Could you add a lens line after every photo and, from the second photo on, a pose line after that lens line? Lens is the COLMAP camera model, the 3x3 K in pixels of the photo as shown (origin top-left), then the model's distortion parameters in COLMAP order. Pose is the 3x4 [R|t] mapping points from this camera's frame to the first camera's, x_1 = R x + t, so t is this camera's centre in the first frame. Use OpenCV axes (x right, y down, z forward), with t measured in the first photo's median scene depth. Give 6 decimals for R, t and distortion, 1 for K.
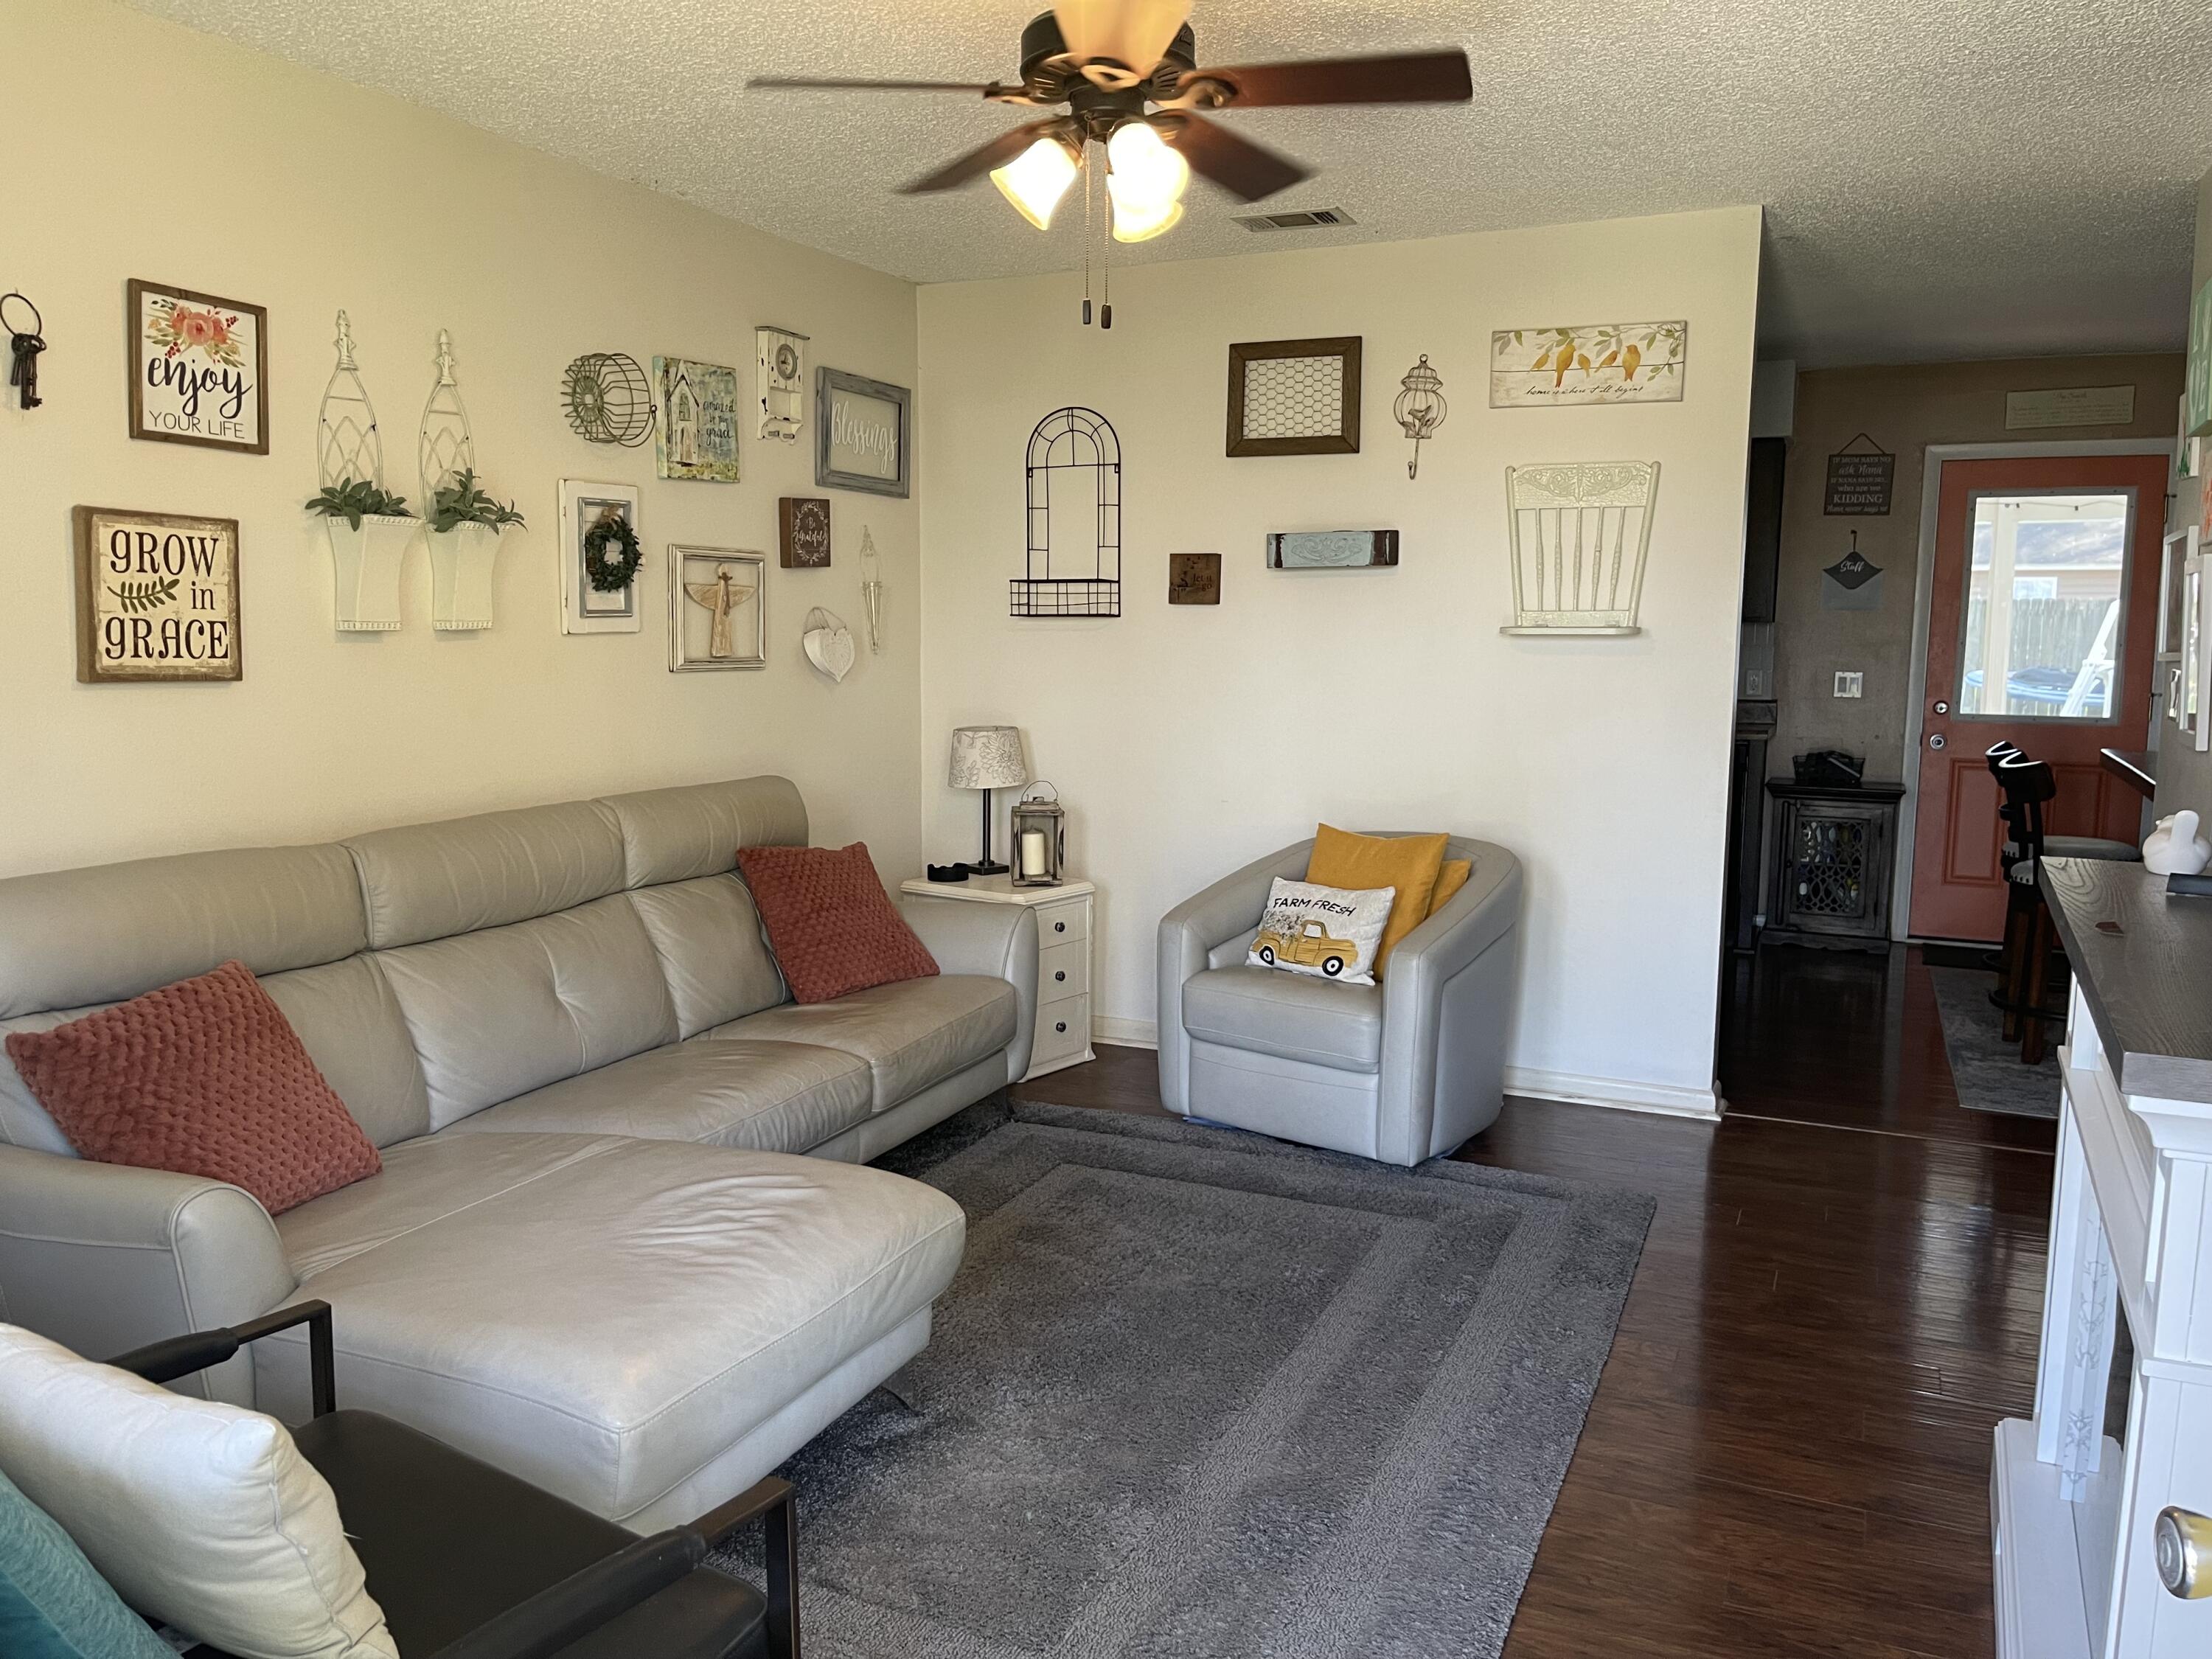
lens RADIAL K [[1665.2, 0, 1102.3], [0, 1665.2, 819.0], [0, 0, 1]] dist [0.013177, -0.017290]
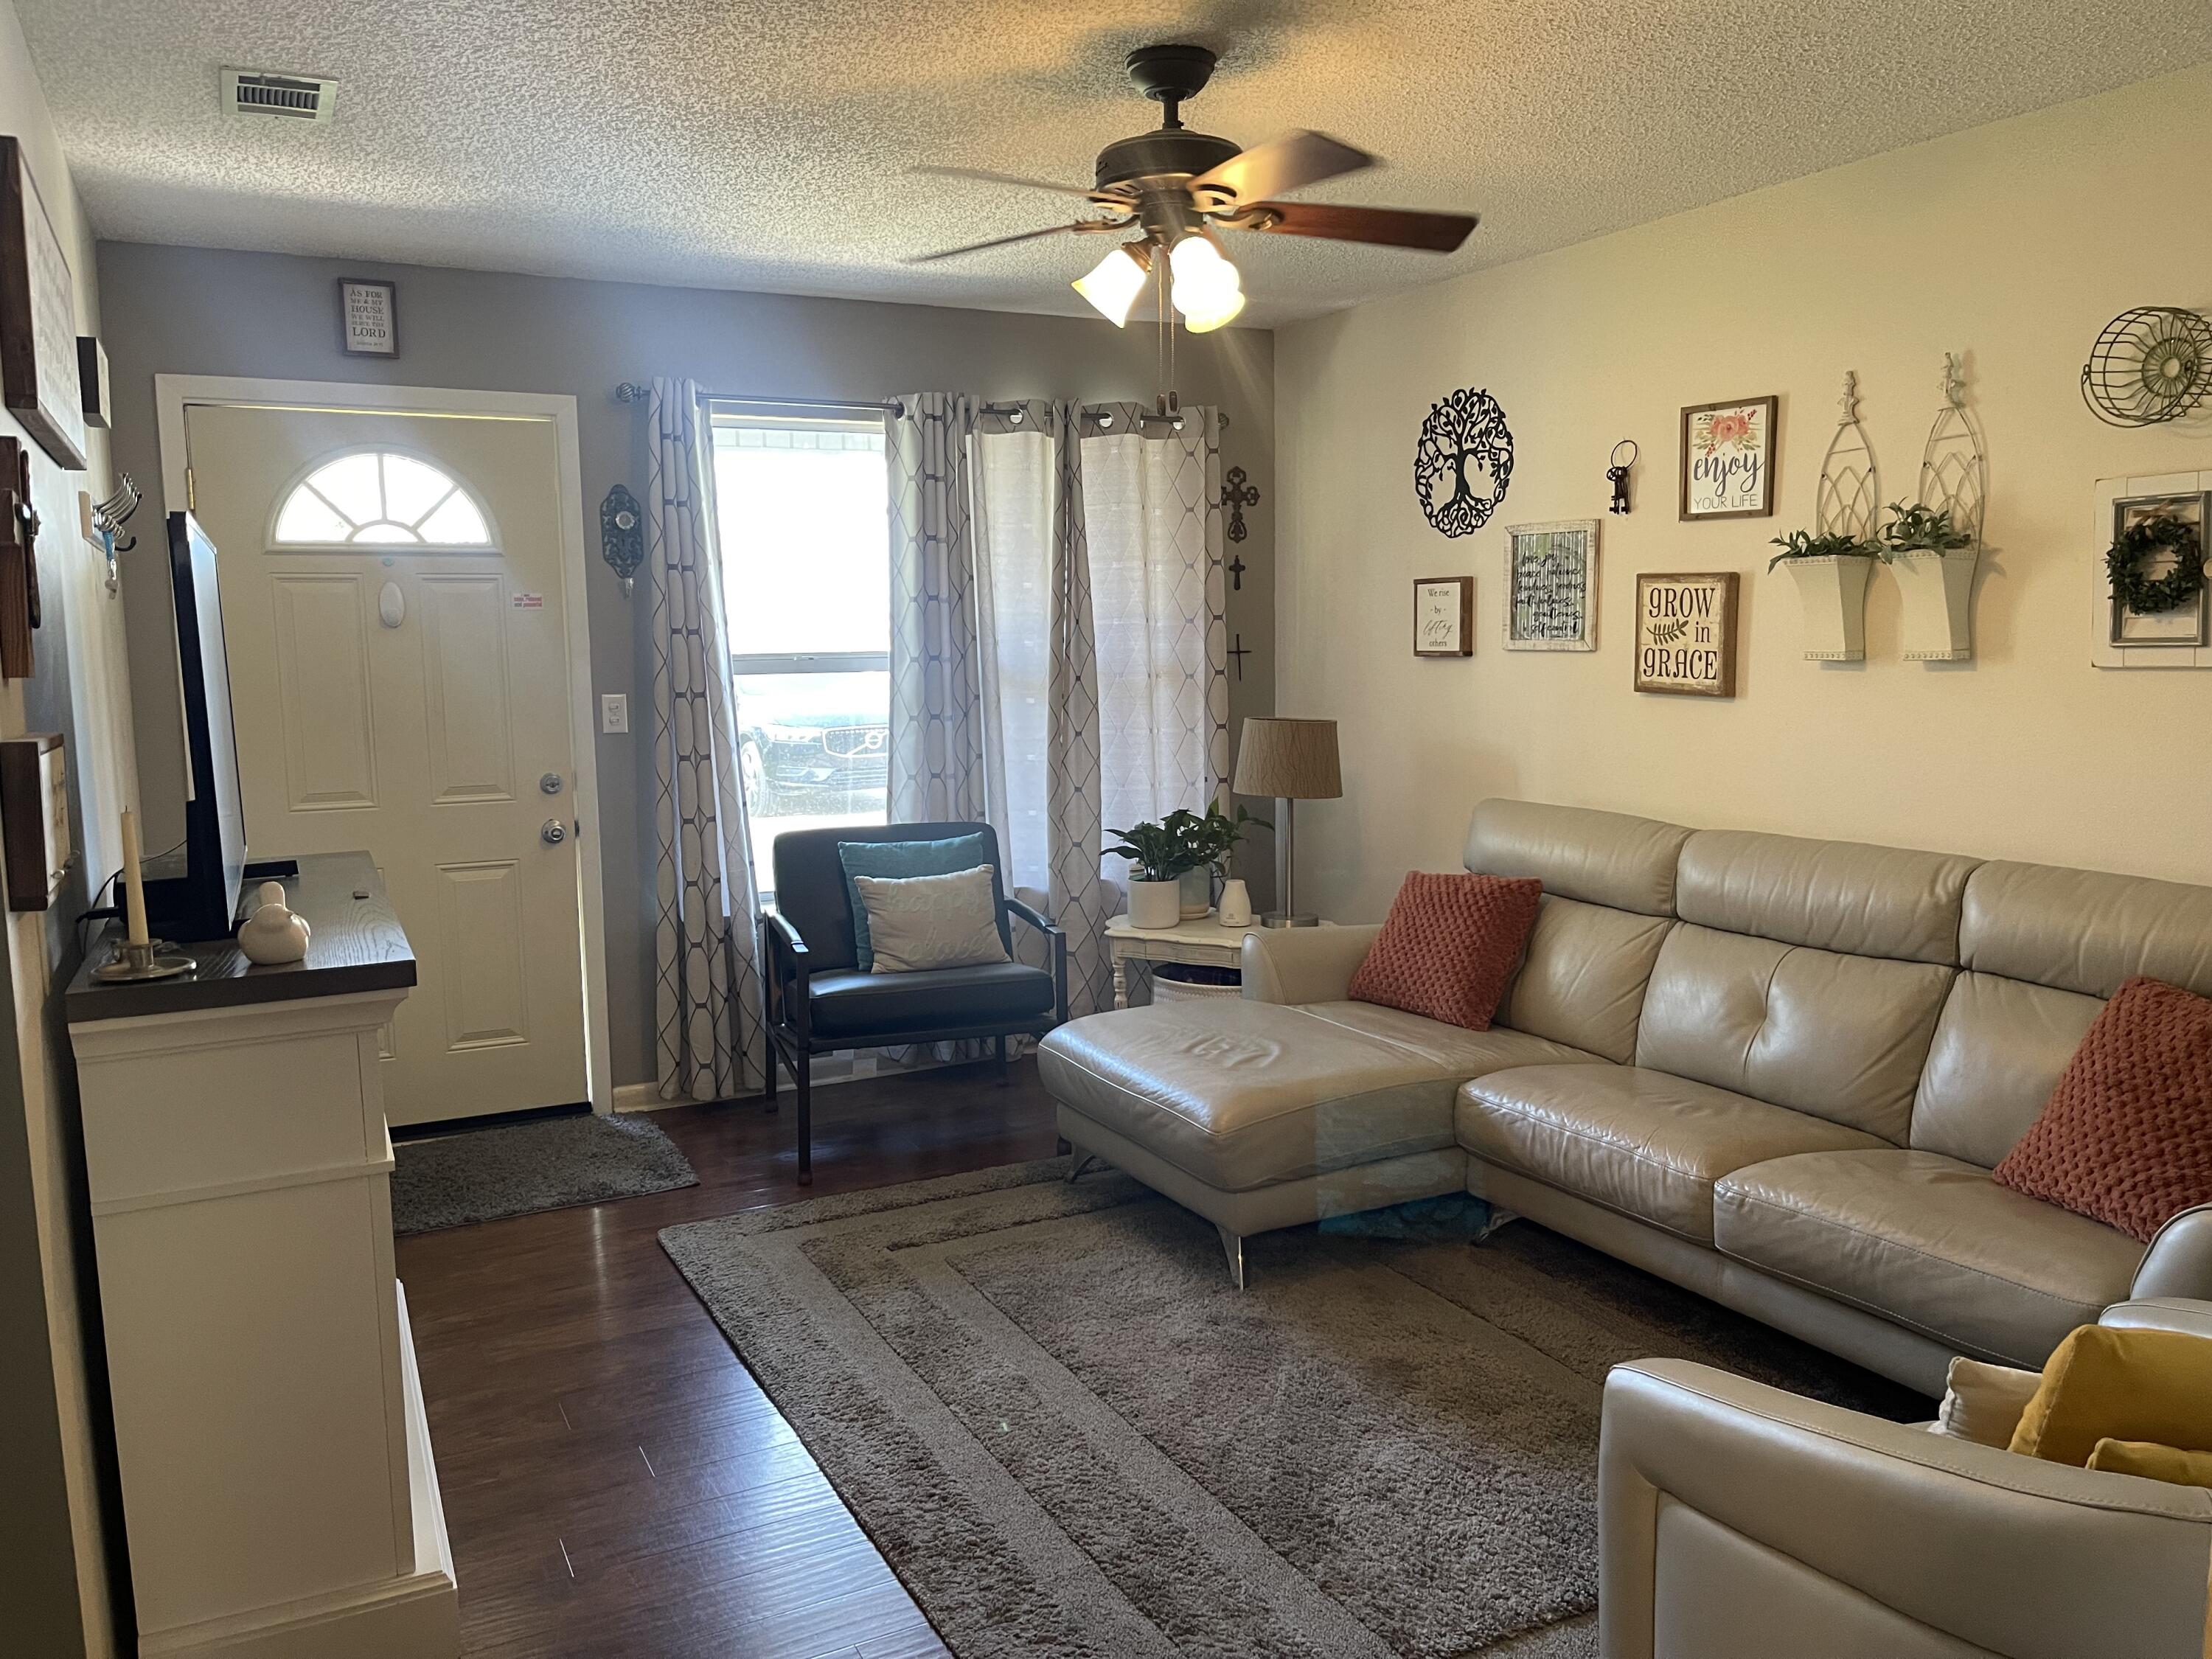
lens RADIAL K [[1665.2, 0, 1102.9], [0, 1665.2, 837.0], [0, 0, 1]] dist [0.013177, -0.017290]
pose [[-0.614514, 0.103015, -0.782151, 0.826441], [-0.081376, 0.977872, 0.192727, -0.193818], [0.784698, 0.182082, -0.592533, 1.461065]]
